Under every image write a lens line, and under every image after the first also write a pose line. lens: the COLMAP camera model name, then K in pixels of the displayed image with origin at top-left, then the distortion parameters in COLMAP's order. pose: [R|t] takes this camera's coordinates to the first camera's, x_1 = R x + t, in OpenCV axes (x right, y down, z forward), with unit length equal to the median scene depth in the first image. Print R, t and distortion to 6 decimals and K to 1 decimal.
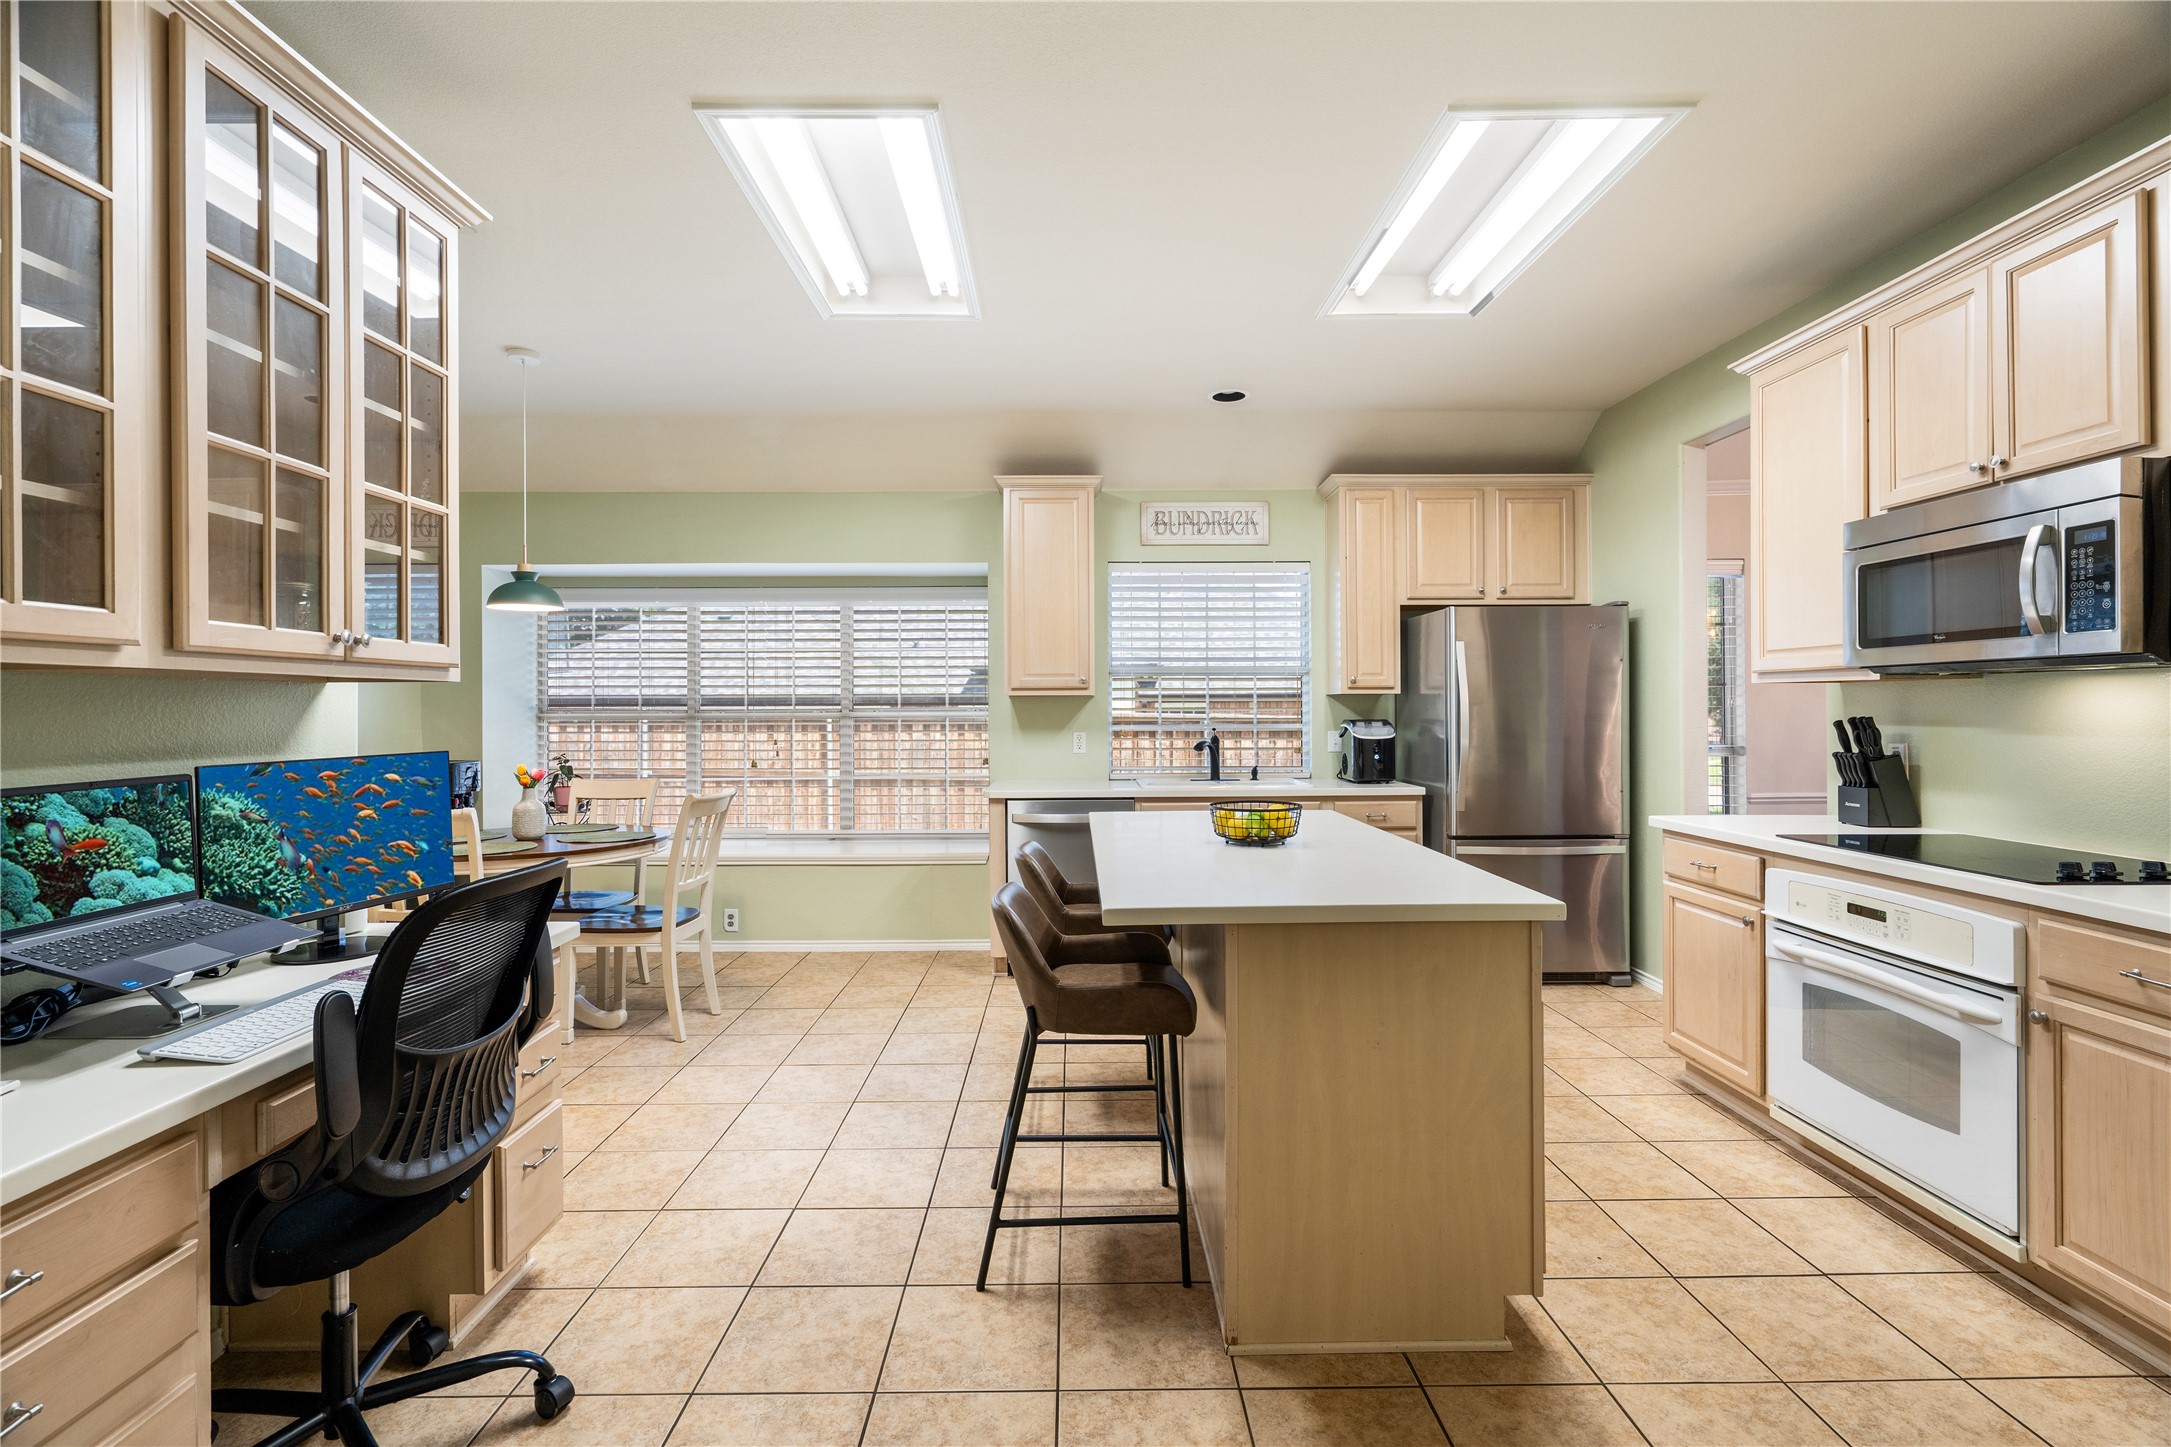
lens RADIAL K [[979.9, 0, 1088.4], [0, 979.9, 710.4], [0, 0, 1]] dist [-0.006027, 0.003397]
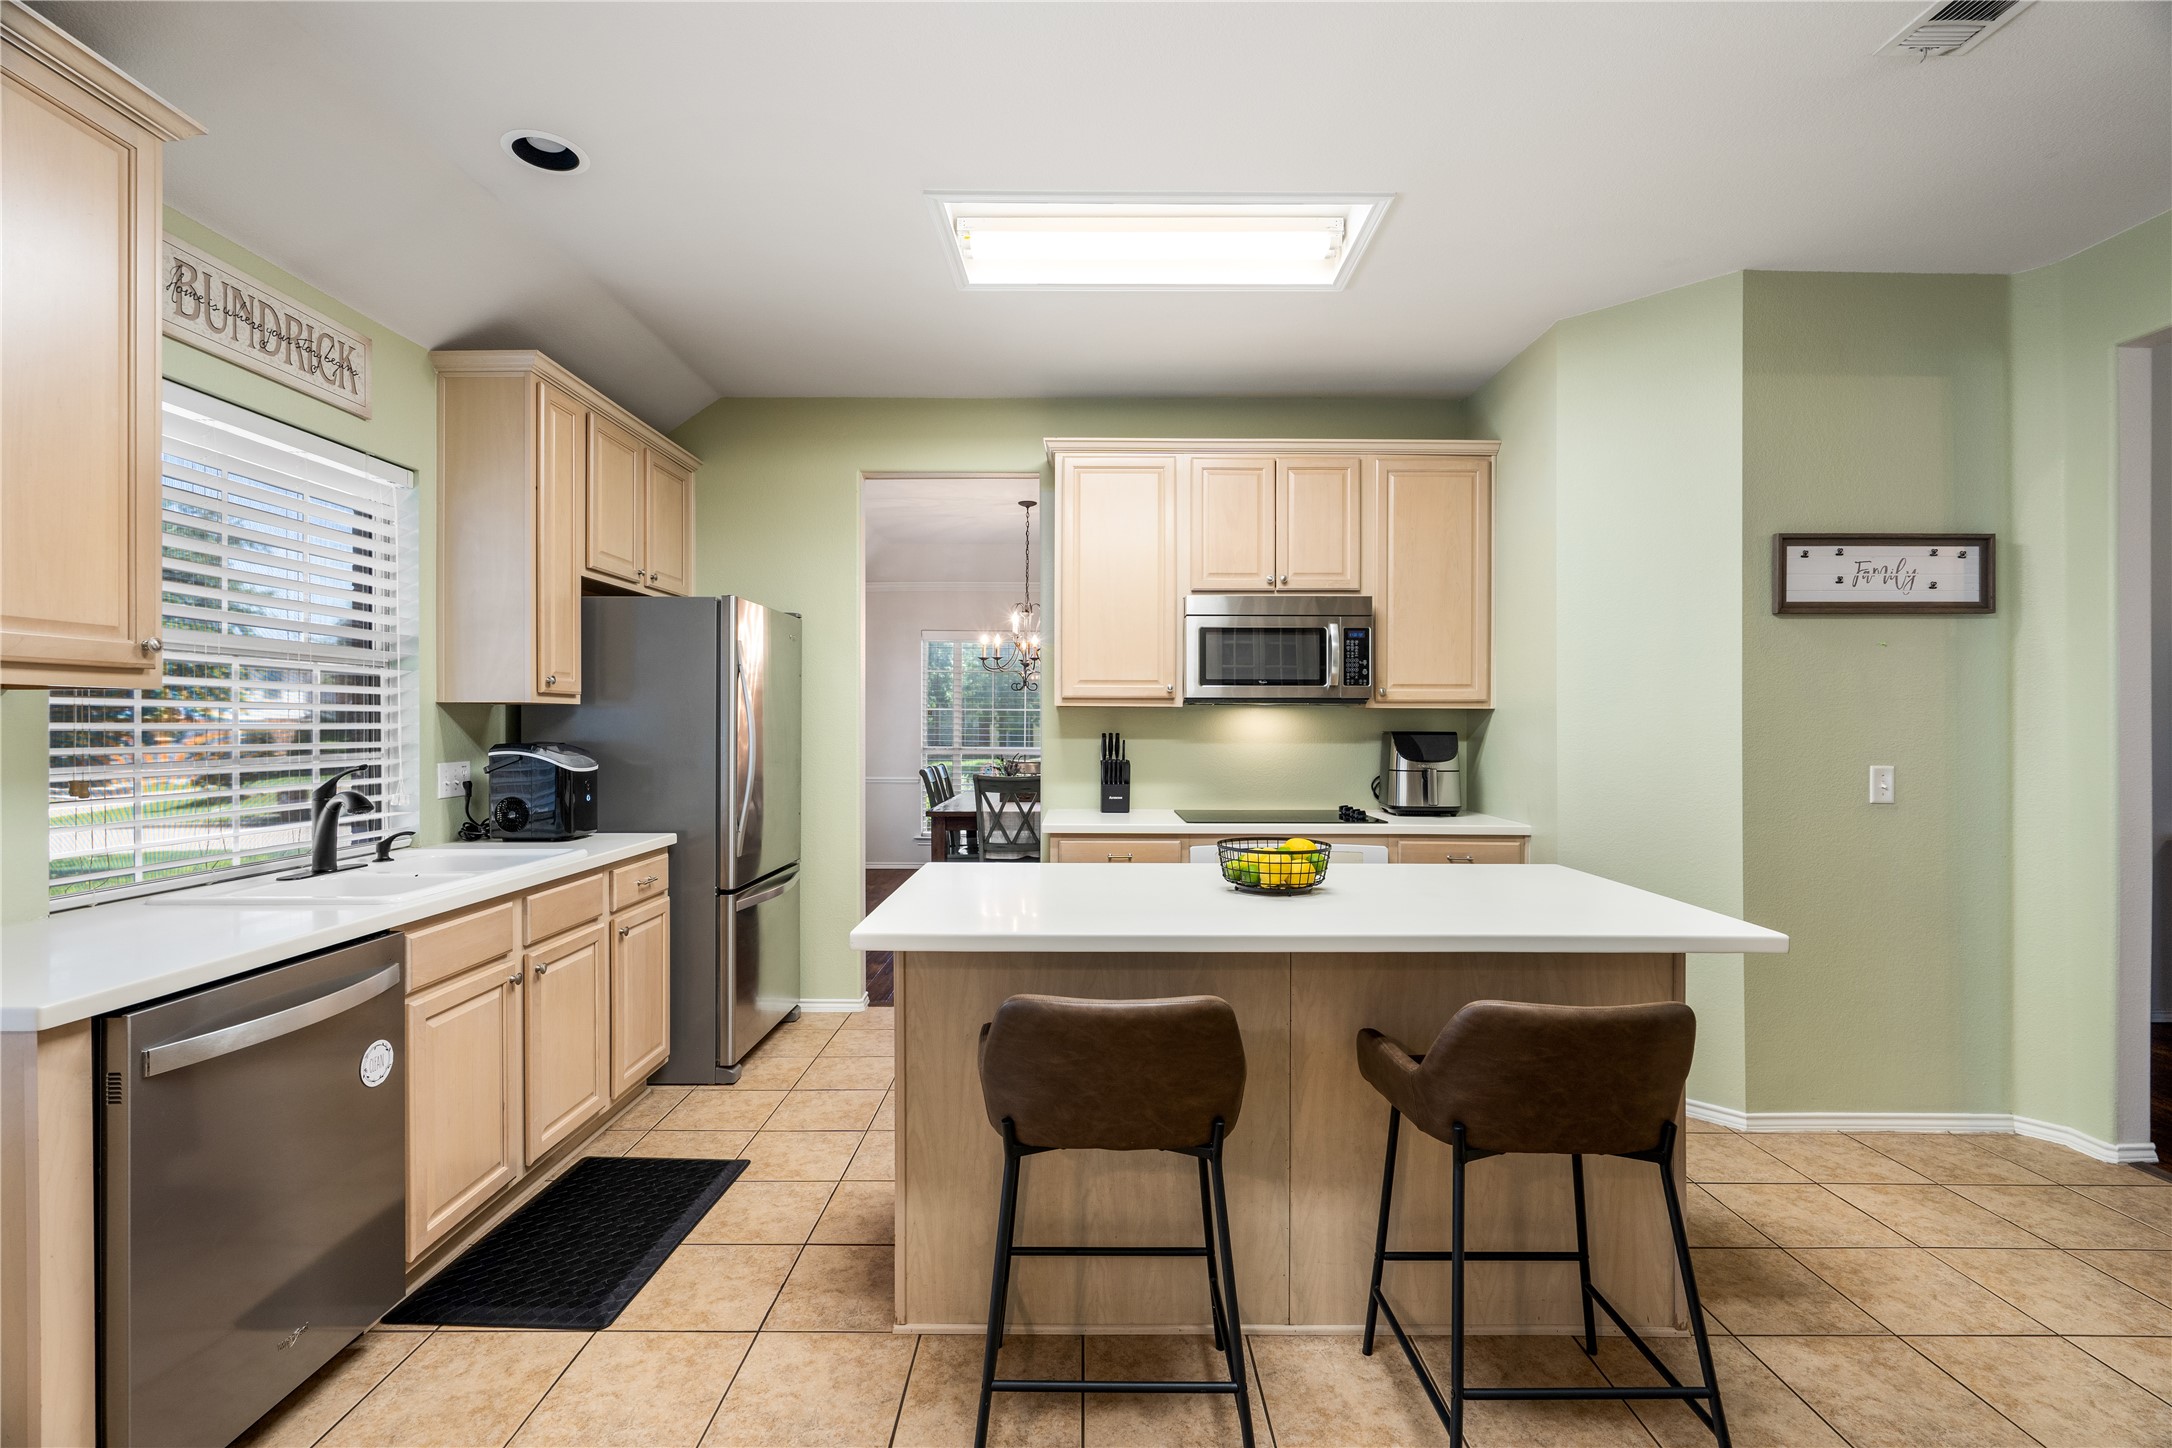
lens RADIAL K [[980.4, 0, 1075.2], [0, 980.4, 718.4], [0, 0, 1]] dist [-0.006027, 0.003397]
pose [[0.019630, 0.014474, 0.999703, -0.390085], [0.002671, 0.999891, -0.014529, 0.003543], [-0.999804, 0.002955, 0.019589, 0.686902]]
